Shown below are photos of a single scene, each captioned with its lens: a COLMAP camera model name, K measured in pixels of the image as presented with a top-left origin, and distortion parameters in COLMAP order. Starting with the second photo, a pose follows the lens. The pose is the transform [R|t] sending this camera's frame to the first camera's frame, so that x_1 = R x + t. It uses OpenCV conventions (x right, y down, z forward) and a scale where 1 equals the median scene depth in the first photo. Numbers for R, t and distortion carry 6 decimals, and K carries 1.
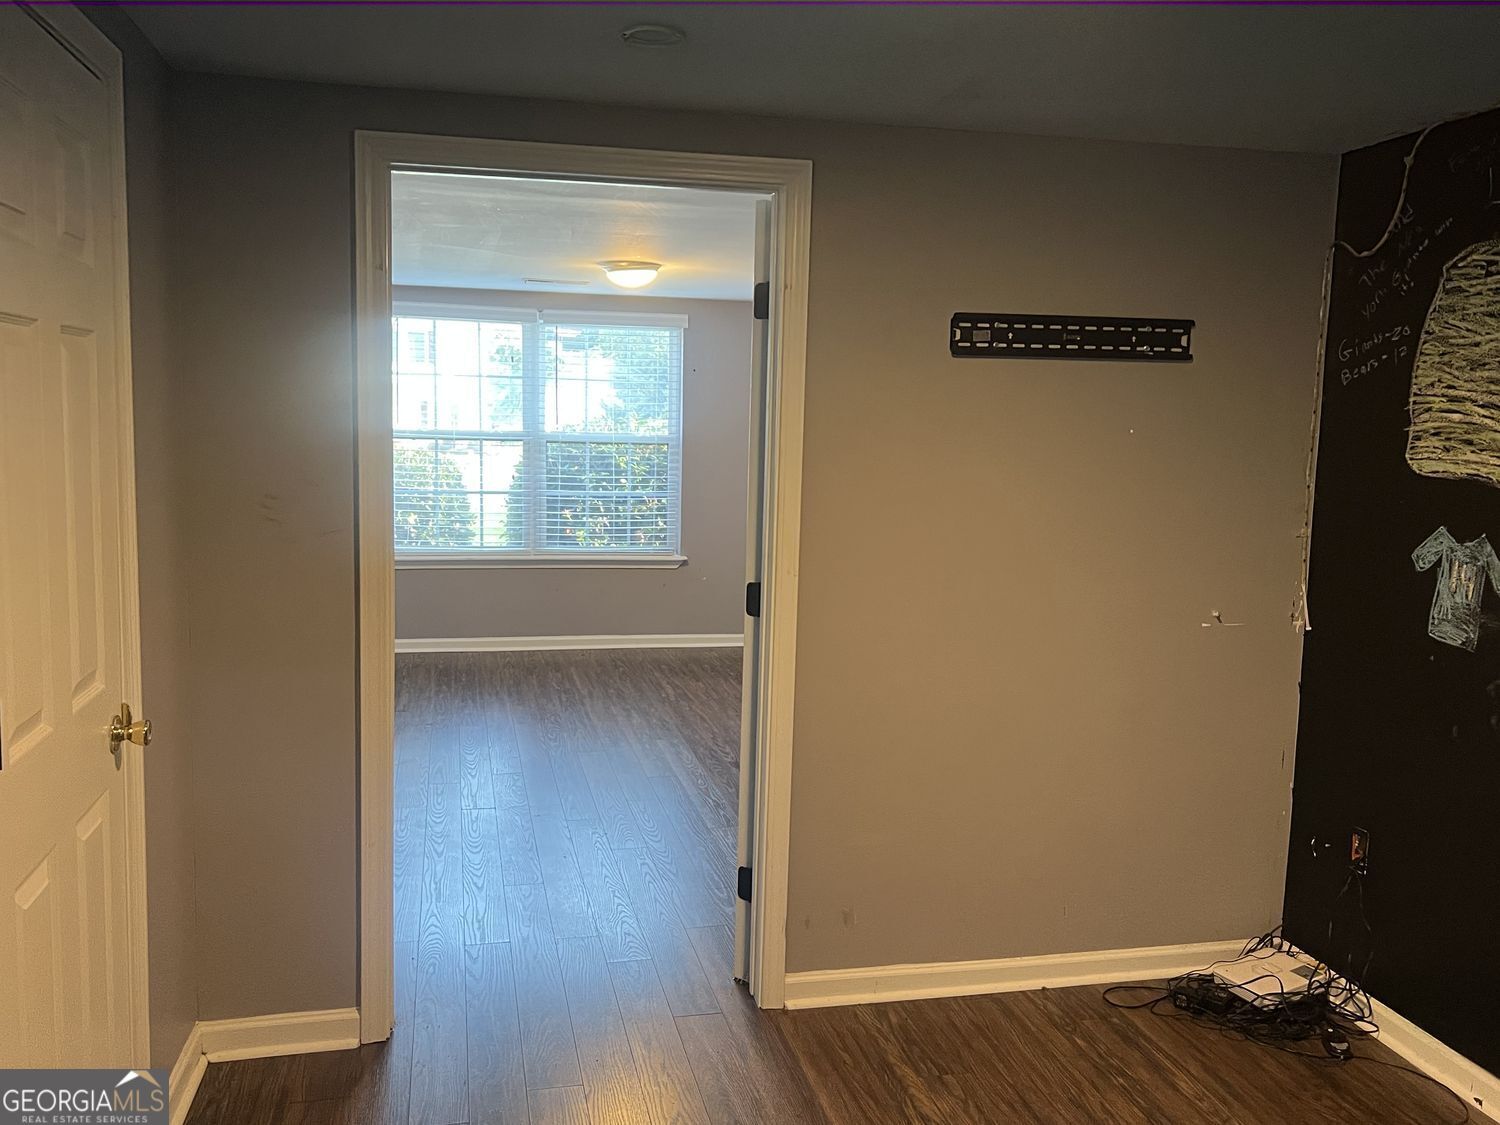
lens RADIAL K [[1272.3, 0, 750.0], [0, 1272.3, 562.5], [0, 0, 1]] dist [0.212038, -0.403910]
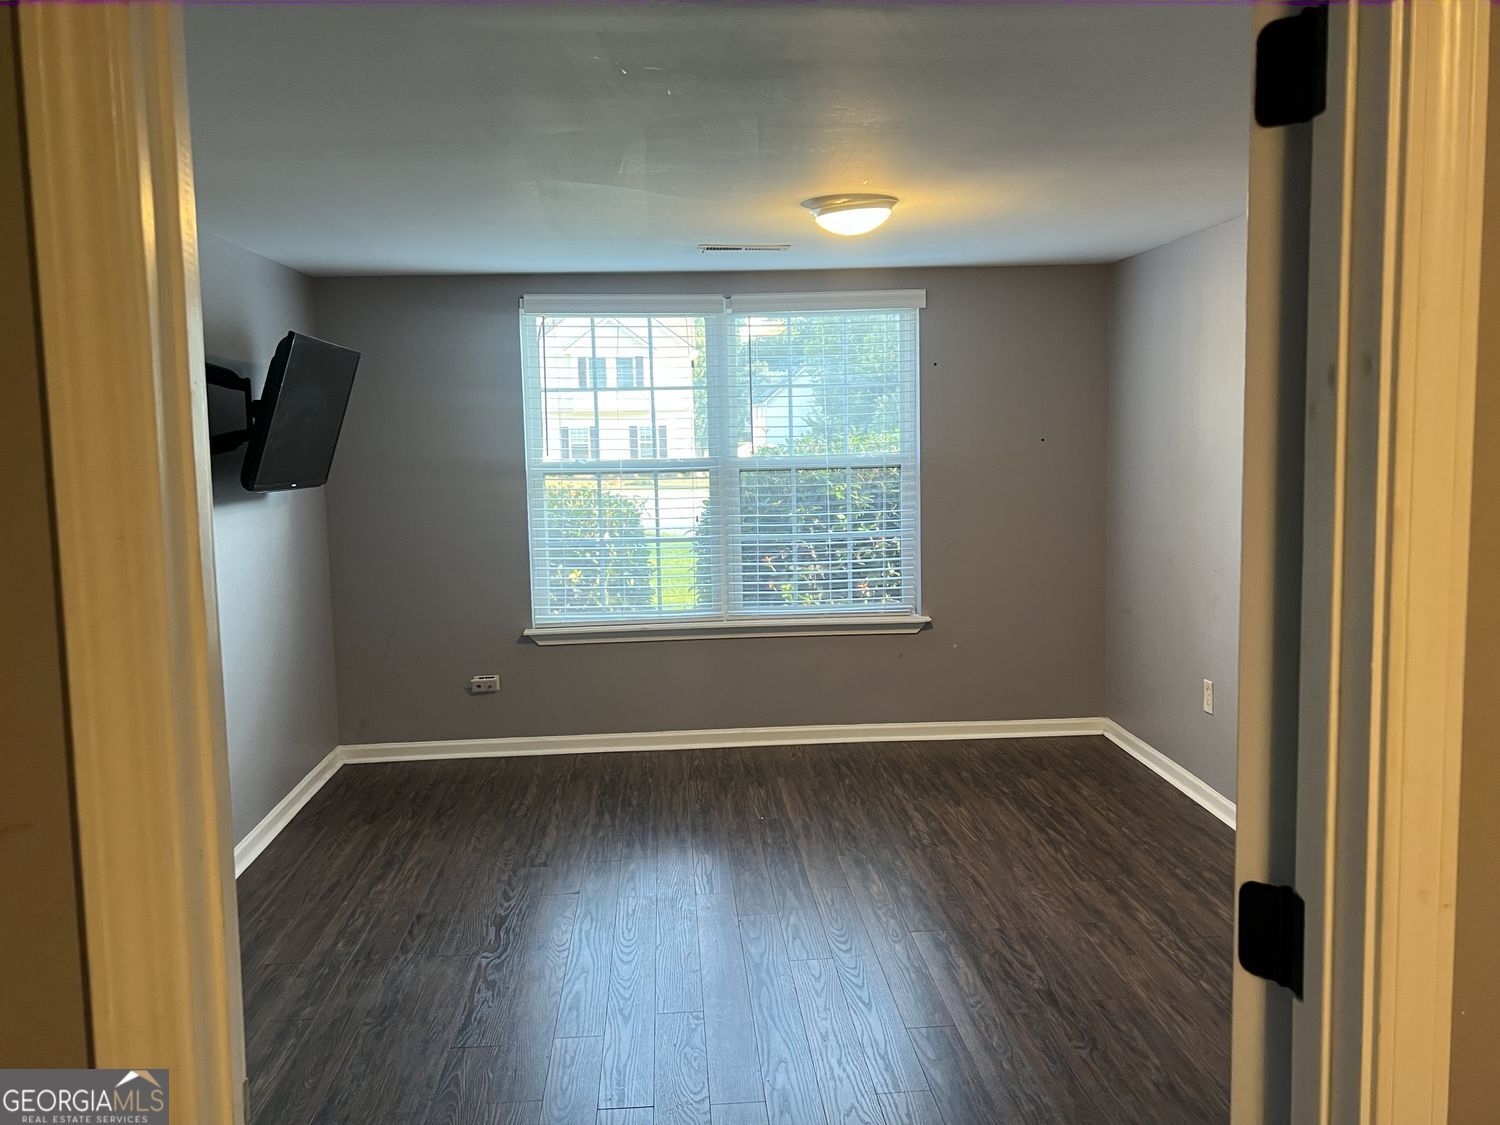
lens RADIAL K [[1272.3, 0, 750.0], [0, 1272.3, 562.5], [0, 0, 1]] dist [0.212038, -0.403910]
pose [[0.986130, -0.027883, -0.163618, -0.031051], [0.025975, 0.999567, -0.013790, -0.029335], [0.163932, 0.009349, 0.986427, 0.258044]]
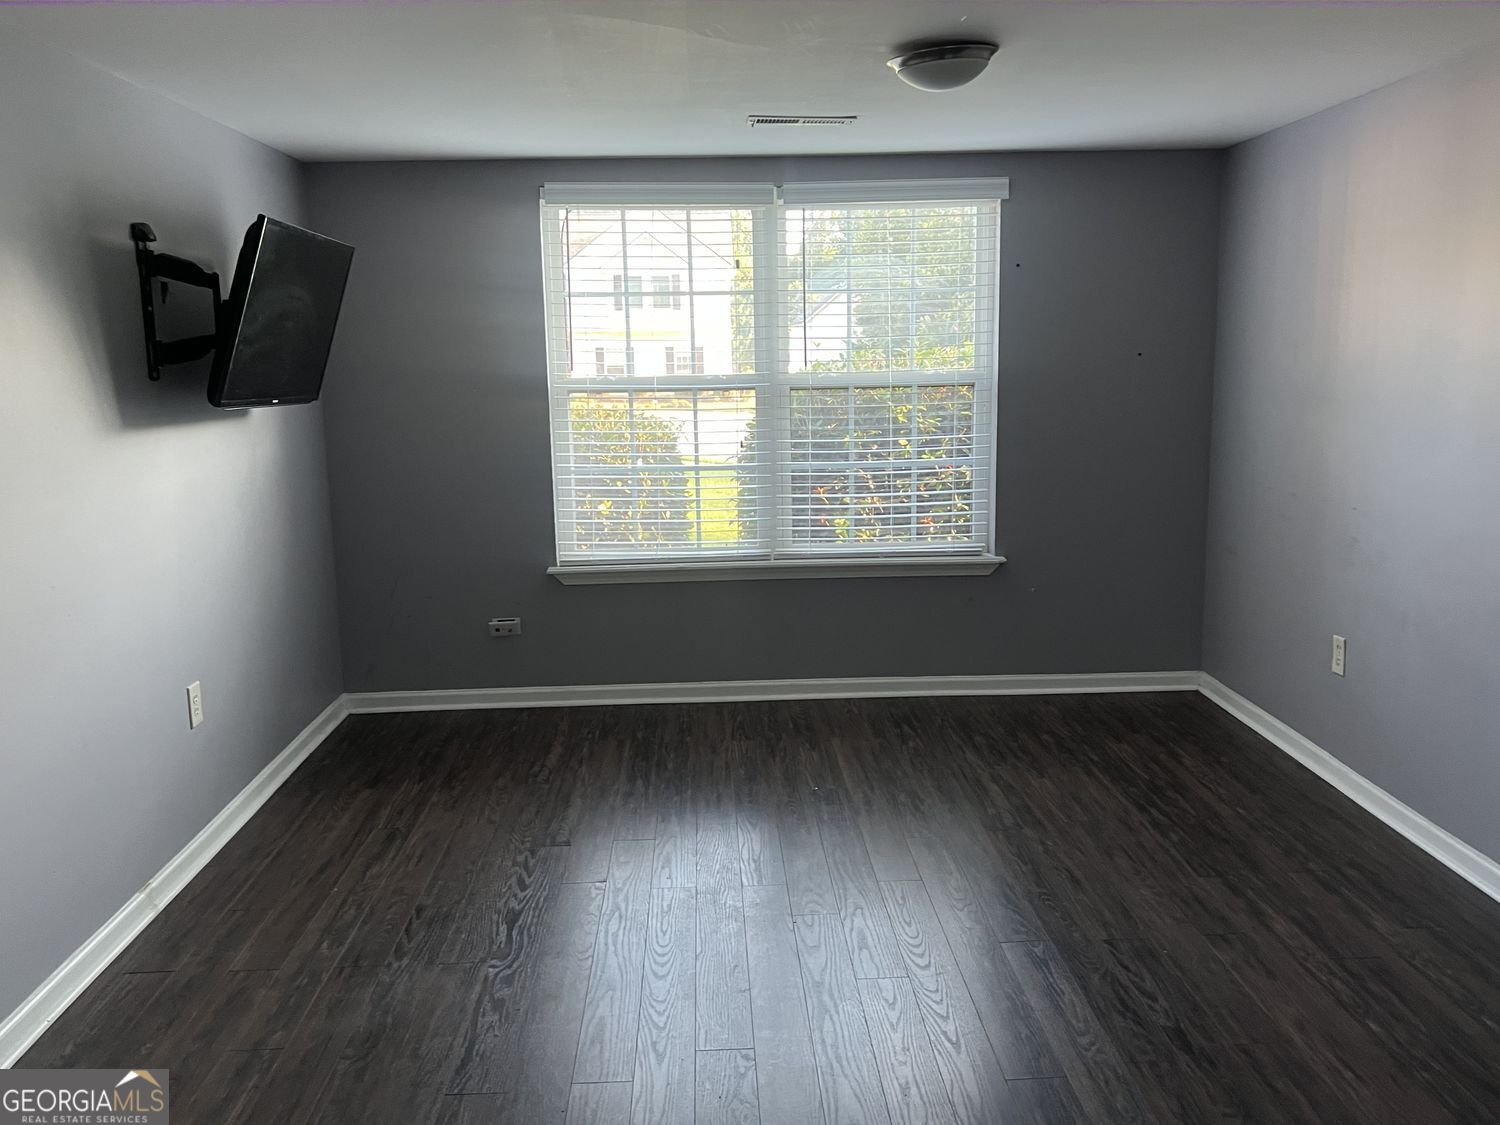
lens RADIAL K [[1272.3, 0, 750.0], [0, 1272.3, 562.5], [0, 0, 1]] dist [0.212038, -0.403910]
pose [[0.981332, -0.009226, -0.192099, -0.052413], [0.018222, 0.998815, 0.045117, -0.034565], [0.191455, -0.047775, 0.980338, 0.339443]]
